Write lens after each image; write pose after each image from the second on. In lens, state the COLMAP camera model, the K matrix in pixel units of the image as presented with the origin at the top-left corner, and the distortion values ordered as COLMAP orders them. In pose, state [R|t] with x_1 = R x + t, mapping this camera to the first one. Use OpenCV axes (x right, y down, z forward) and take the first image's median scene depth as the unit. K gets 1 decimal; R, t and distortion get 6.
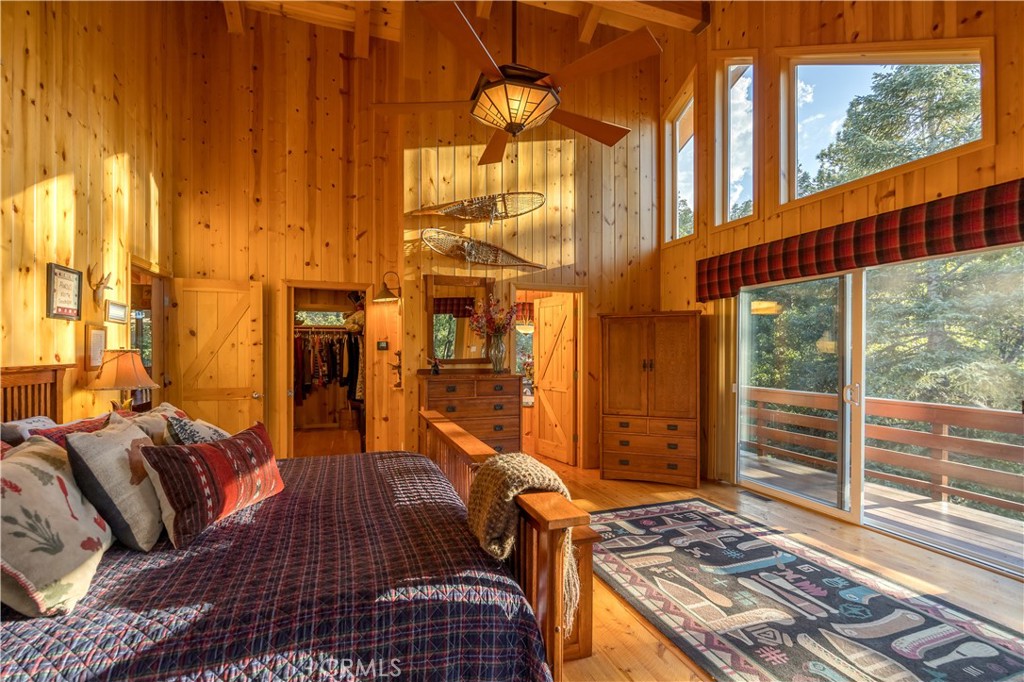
lens RADIAL K [[448.6, 0, 508.7], [0, 448.6, 350.4], [0, 0, 1]] dist [-0.016521, 0.000339]
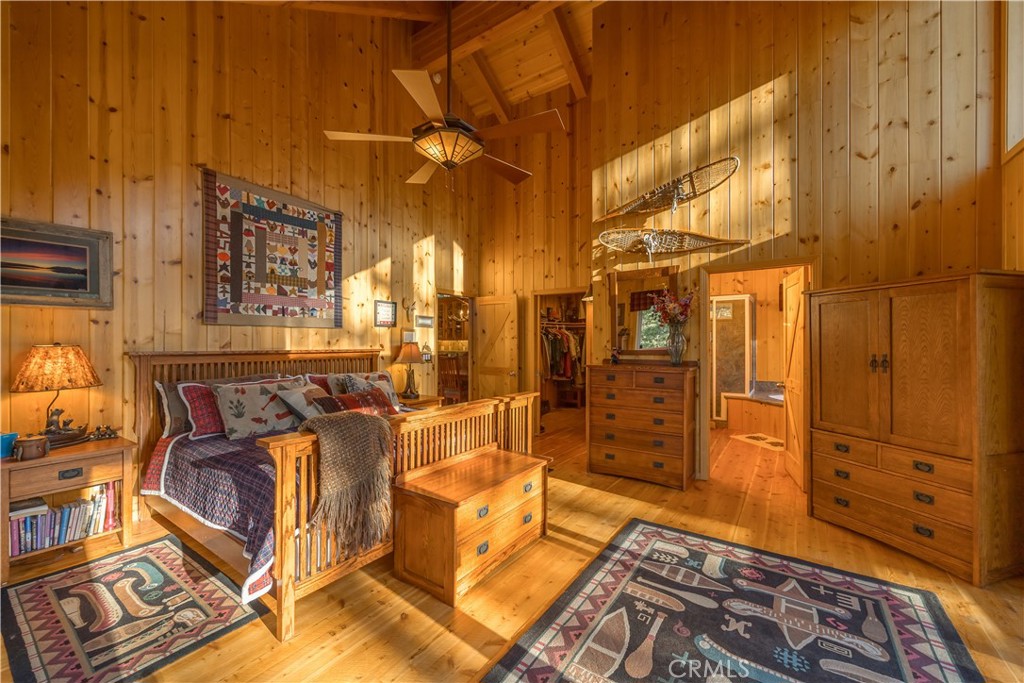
lens RADIAL K [[407.5, 0, 506.3], [0, 407.5, 339.8], [0, 0, 1]] dist [0.001483, -0.000035]
pose [[0.584332, -0.007823, -0.811477, 0.478220], [0.002938, 0.999967, -0.007525, 0.001589], [0.811509, 0.002013, 0.584336, 0.210040]]
